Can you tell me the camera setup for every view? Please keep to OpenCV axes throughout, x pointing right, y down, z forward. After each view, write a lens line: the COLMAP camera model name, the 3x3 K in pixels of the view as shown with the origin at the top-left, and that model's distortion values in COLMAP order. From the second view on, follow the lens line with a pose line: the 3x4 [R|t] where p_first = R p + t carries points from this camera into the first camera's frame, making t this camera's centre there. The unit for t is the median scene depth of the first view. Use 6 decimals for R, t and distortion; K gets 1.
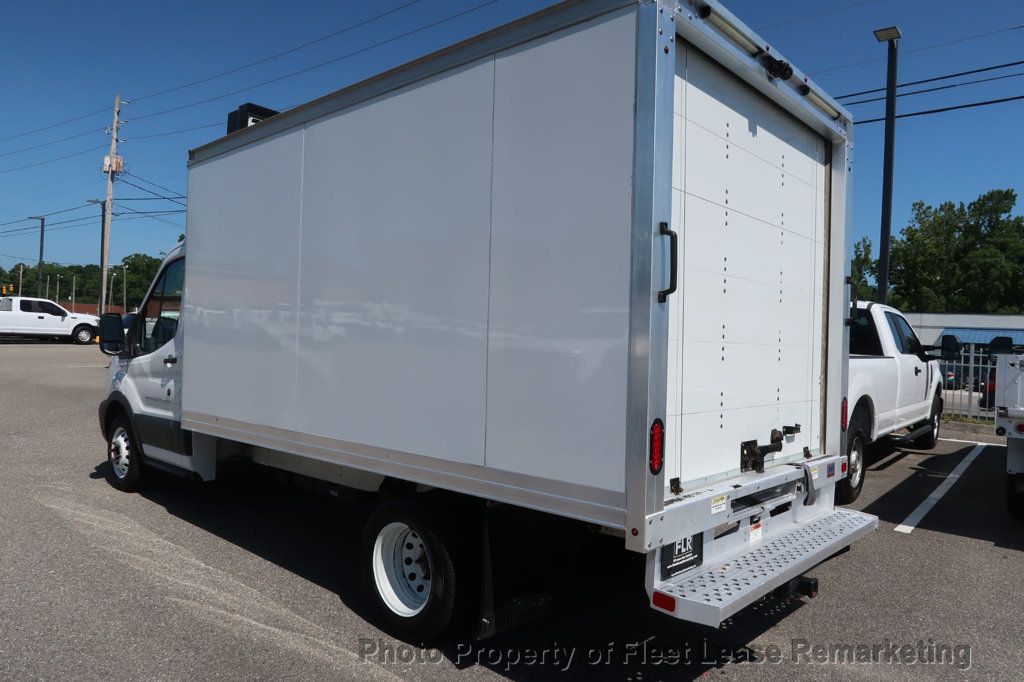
lens RADIAL K [[714.4, 0, 506.9], [0, 714.4, 340.1], [0, 0, 1]] dist [-0.026507, 0.014141]
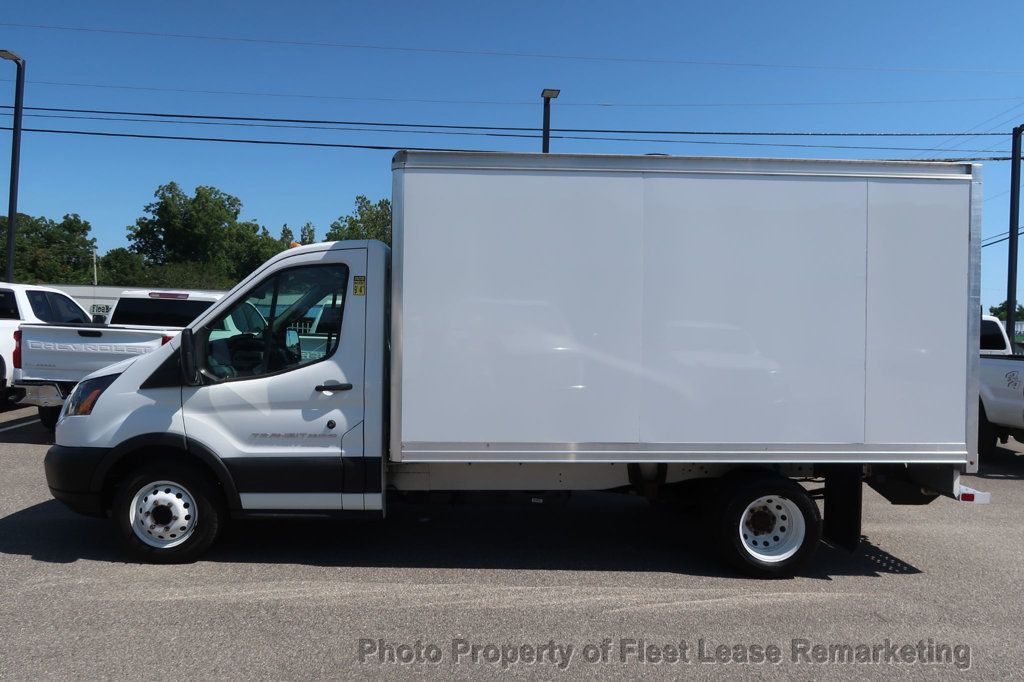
lens RADIAL K [[714.4, 0, 509.9], [0, 714.4, 334.3], [0, 0, 1]] dist [-0.026507, 0.014141]
pose [[0.707580, -0.020261, 0.706343, -0.522614], [0.001318, 0.999625, 0.027354, -0.032747], [-0.706632, -0.018424, 0.707341, 0.140110]]
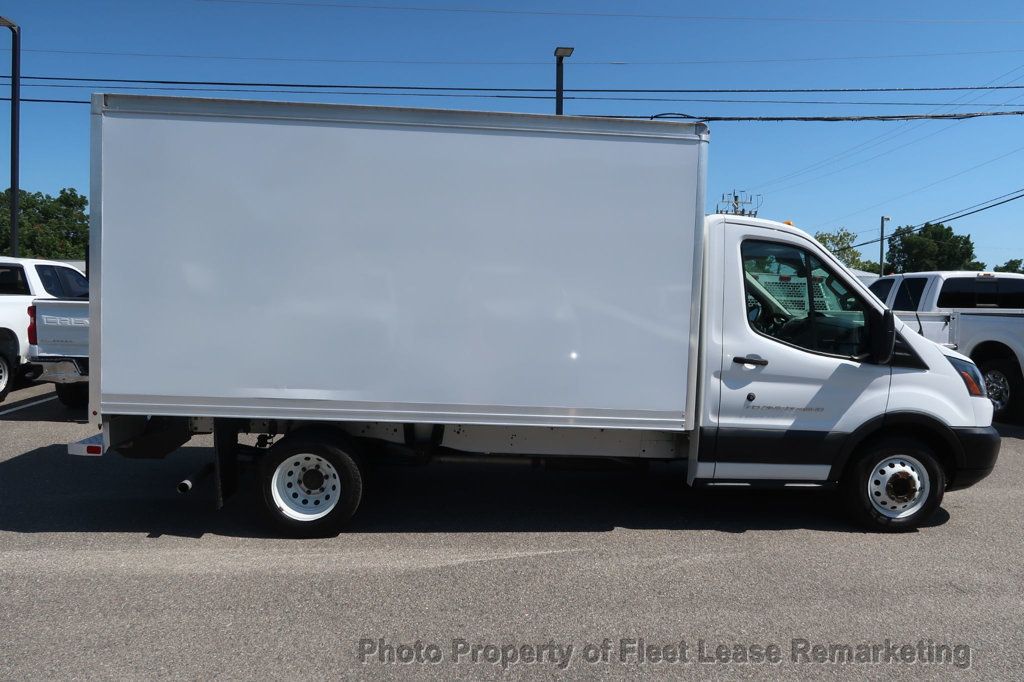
lens RADIAL K [[714.4, 0, 509.3], [0, 714.4, 334.4], [0, 0, 1]] dist [-0.026507, 0.014141]
pose [[0.708077, -0.064077, 0.703222, -0.529047], [0.018479, 0.997215, 0.072259, -0.031052], [-0.705893, -0.038170, 0.707289, 0.179948]]
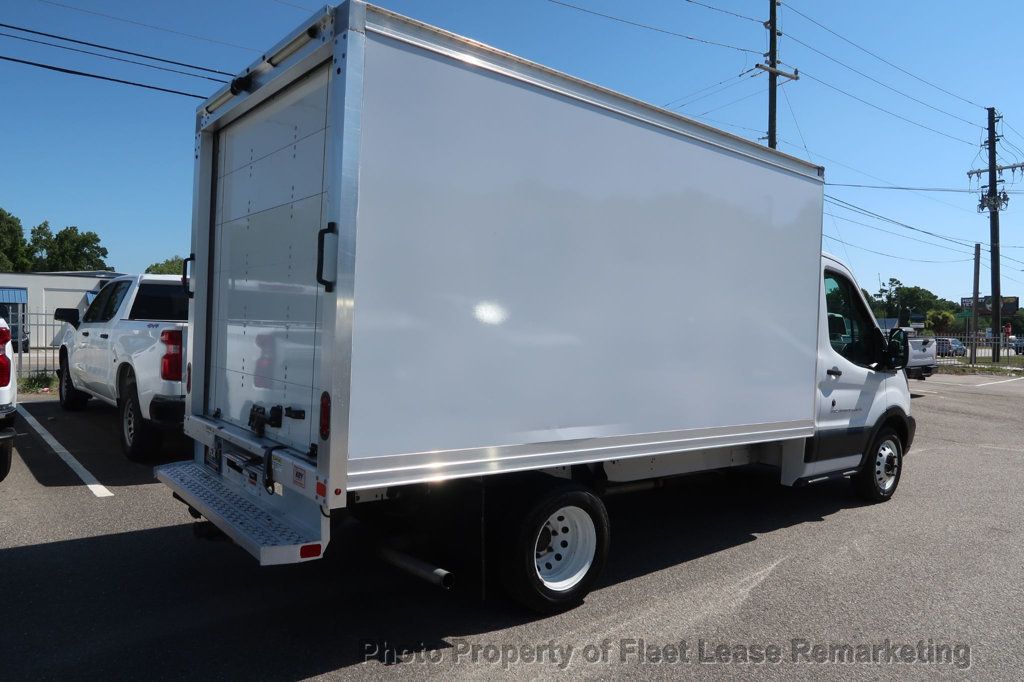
lens RADIAL K [[714.4, 0, 511.2], [0, 714.4, 338.6], [0, 0, 1]] dist [-0.026507, 0.014141]
pose [[0.151382, -0.055832, 0.986897, -0.677683], [-0.009314, 0.998279, 0.057904, -0.032799], [-0.988431, -0.017958, 0.150602, 0.584124]]
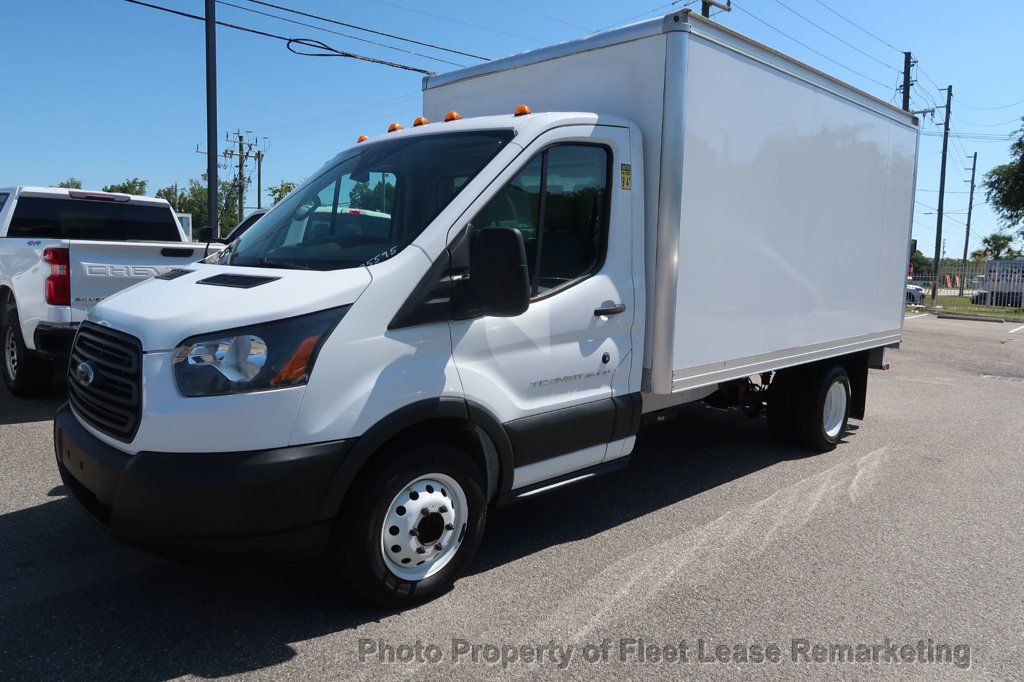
lens RADIAL K [[714.4, 0, 512.4], [0, 714.4, 339.9], [0, 0, 1]] dist [-0.026507, 0.014141]
pose [[0.043864, -0.147306, 0.988118, -0.636968], [-0.028712, 0.988475, 0.148633, -0.021973], [-0.998625, -0.034891, 0.039129, 0.600173]]
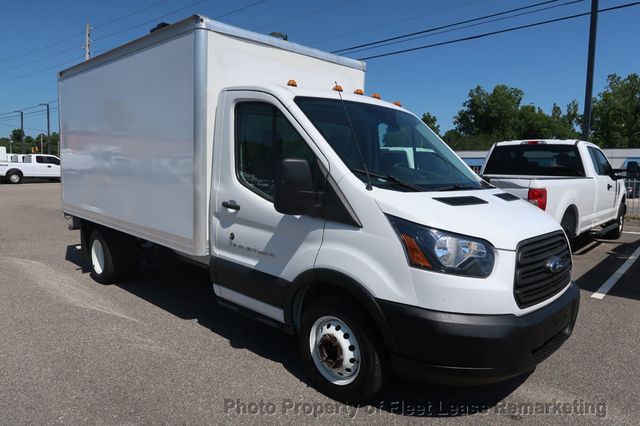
lens RADIAL K [[446.5, 0, 315.7], [0, 446.5, 210.0], [0, 0, 1]] dist [-0.026507, 0.014141]
pose [[0.998033, -0.020573, -0.059215, 0.025527], [0.025338, 0.996402, 0.080871, 0.001841], [0.057338, -0.082213, 0.994964, 0.049836]]
